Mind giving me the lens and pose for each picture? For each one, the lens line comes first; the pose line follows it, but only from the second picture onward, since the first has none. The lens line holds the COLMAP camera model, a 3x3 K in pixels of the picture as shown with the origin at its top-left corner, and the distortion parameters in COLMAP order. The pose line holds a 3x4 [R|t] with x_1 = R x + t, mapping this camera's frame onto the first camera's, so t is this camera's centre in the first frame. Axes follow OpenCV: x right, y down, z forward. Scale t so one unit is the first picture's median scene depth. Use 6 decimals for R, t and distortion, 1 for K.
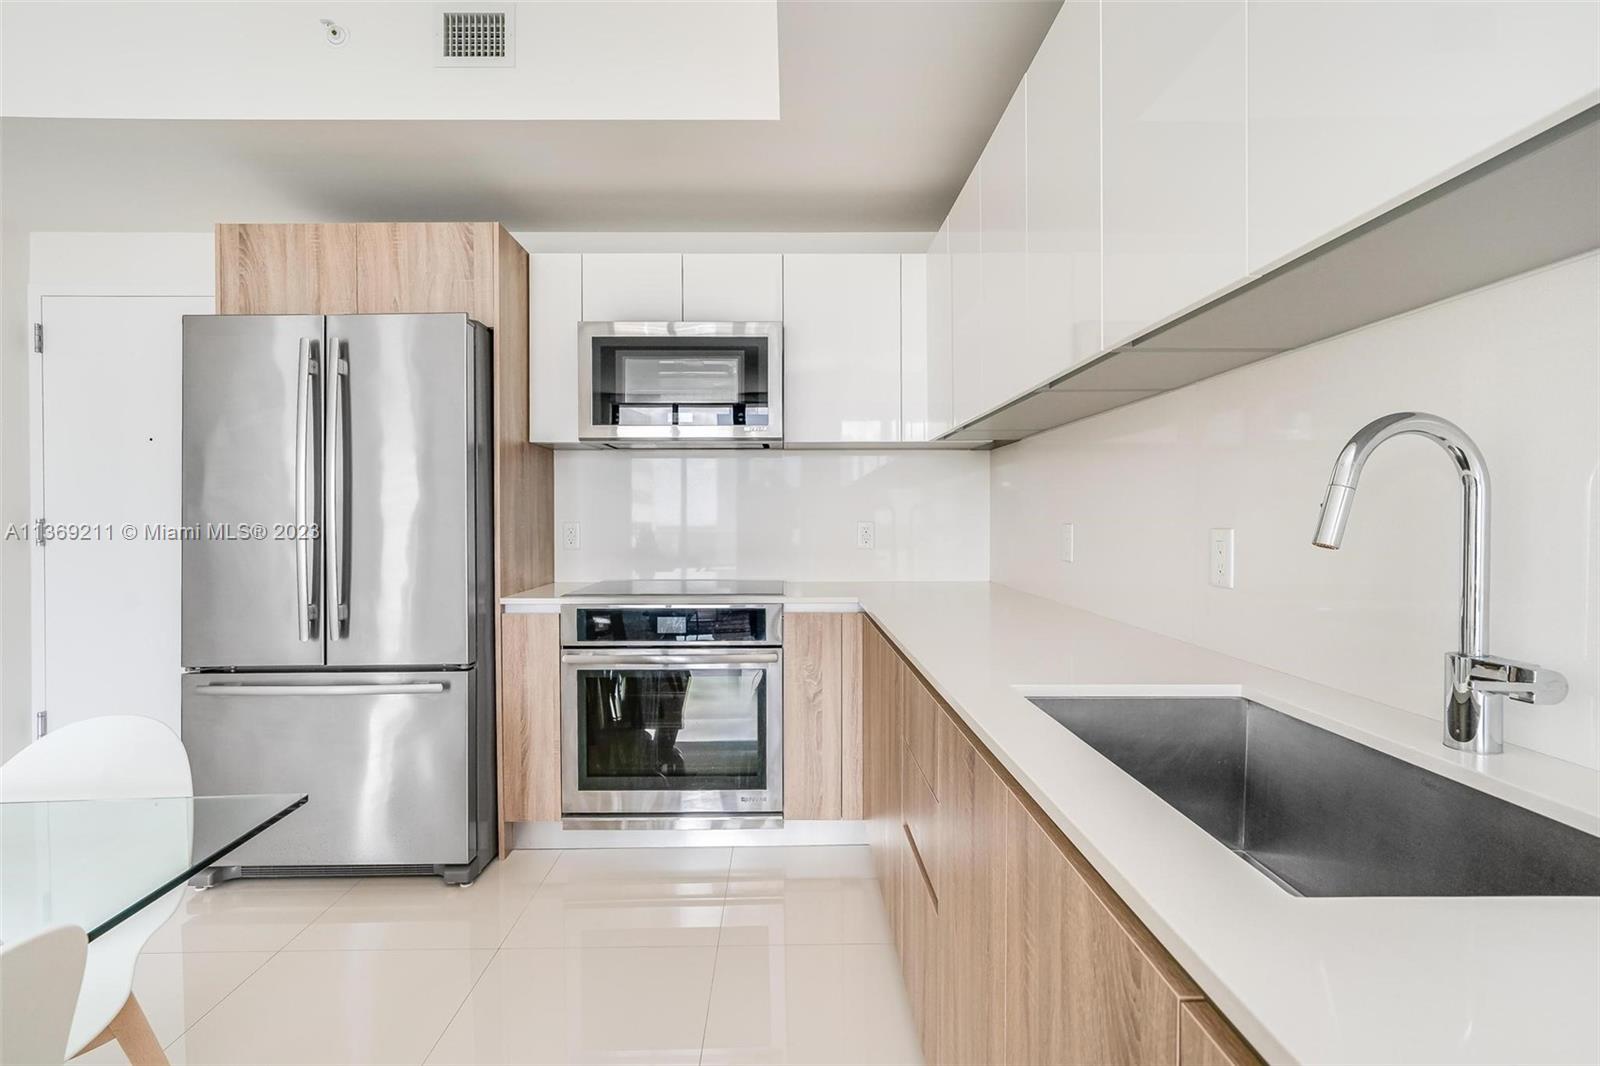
lens RADIAL K [[748.7, 0, 796.2], [0, 748.7, 521.6], [0, 0, 1]] dist [-0.000634, 0.000020]
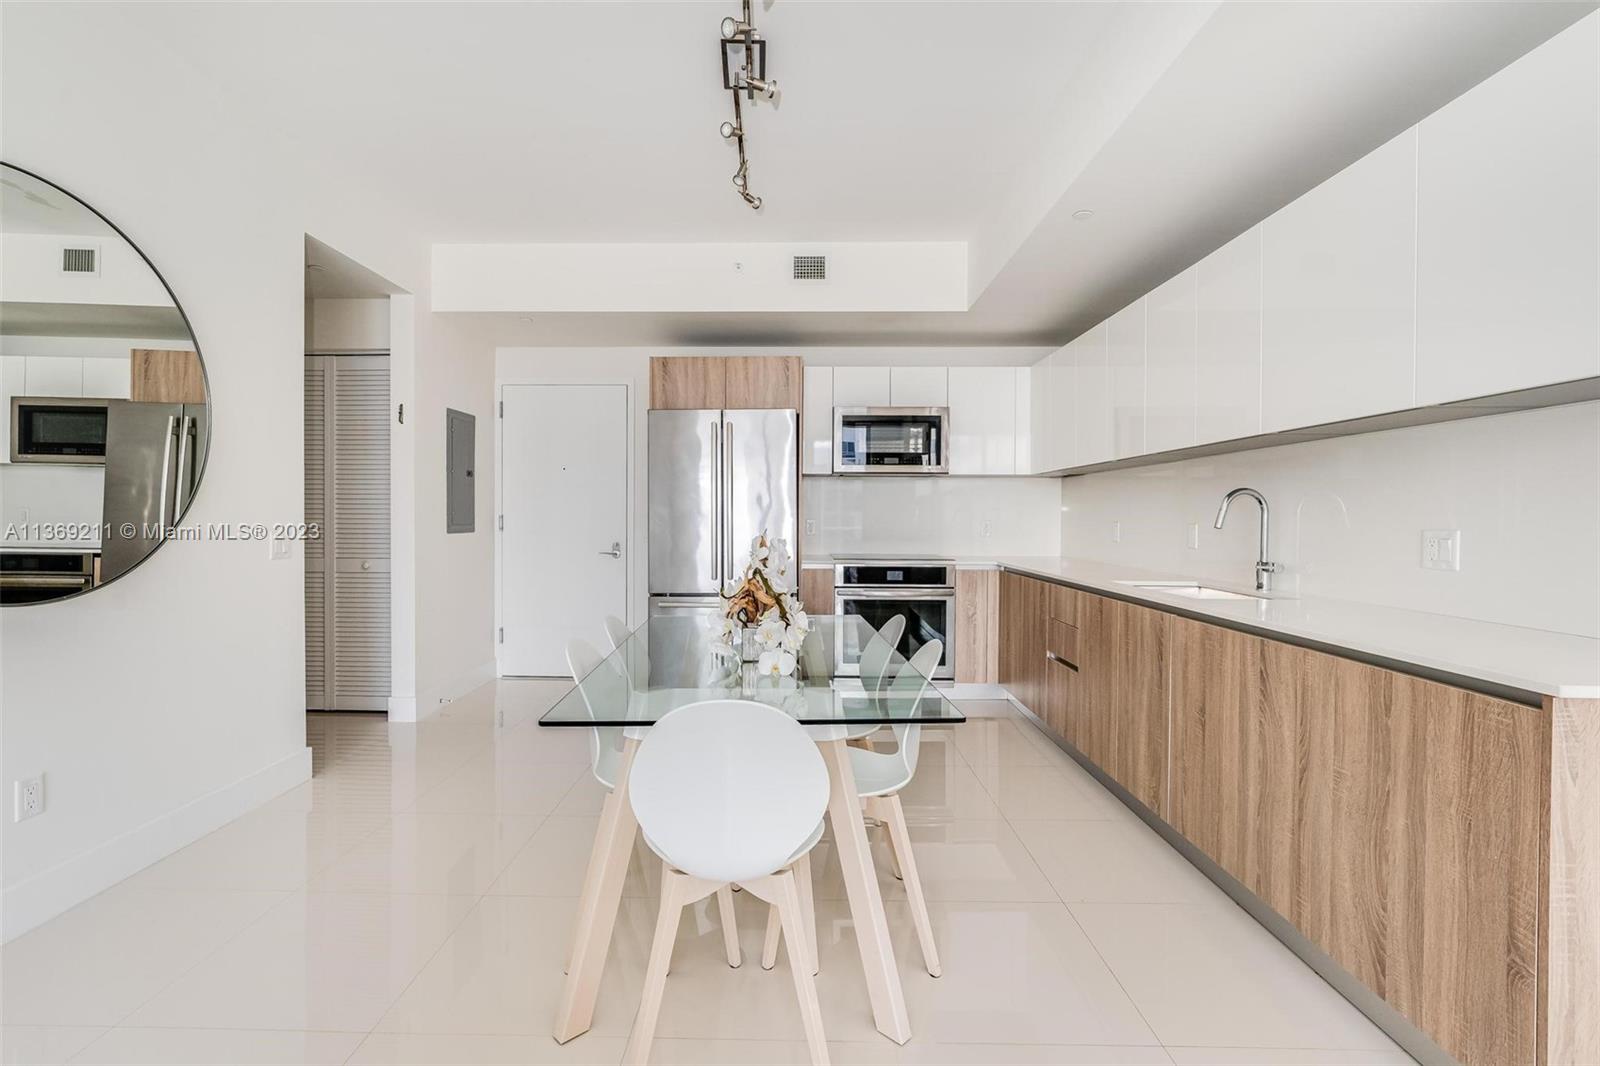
lens RADIAL K [[723.9, 0, 778.5], [0, 723.9, 529.8], [0, 0, 1]] dist [-0.010984, 0.005860]
pose [[0.999383, 0.008846, -0.033995, -0.392488], [-0.008442, 0.999892, 0.012020, 0.006282], [0.034098, -0.011725, 0.999350, -0.786627]]
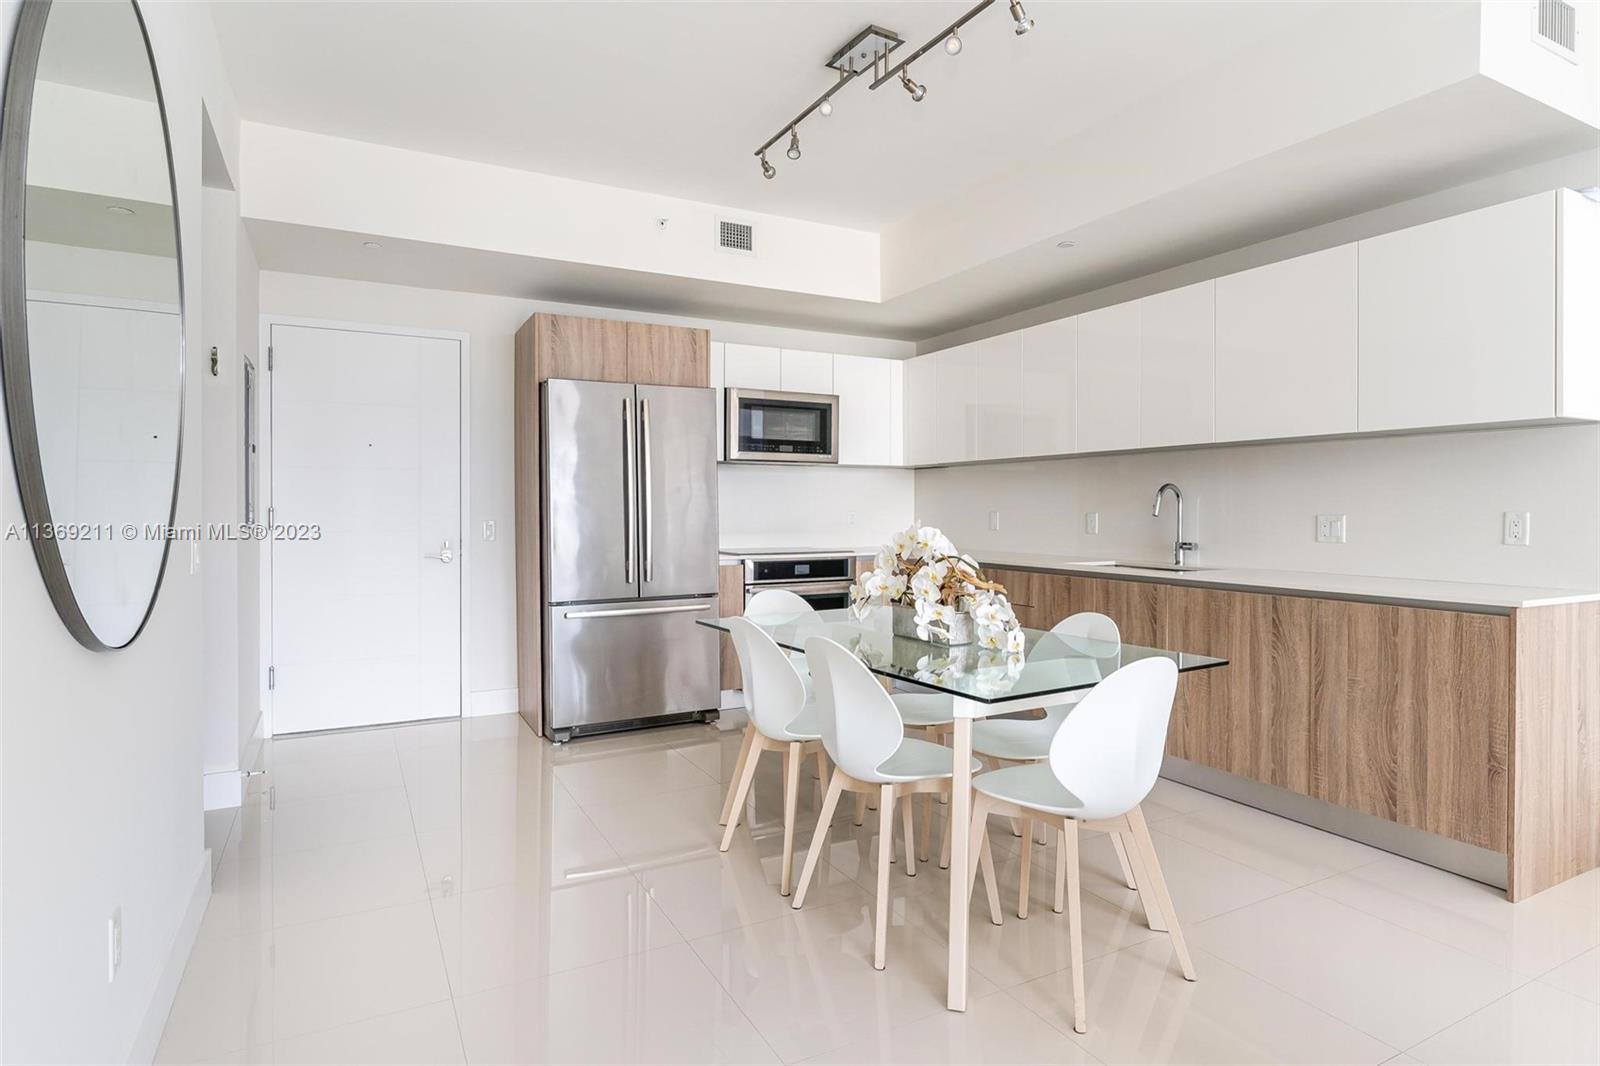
lens RADIAL K [[874.4, 0, 797.8], [0, 874.4, 517.7], [0, 0, 1]] dist [0.000539, 0.000027]
pose [[0.885726, -0.001625, 0.464206, -1.126237], [-0.000217, 0.999992, 0.003915, 0.008981], [-0.464208, -0.003569, 0.885719, -0.808881]]
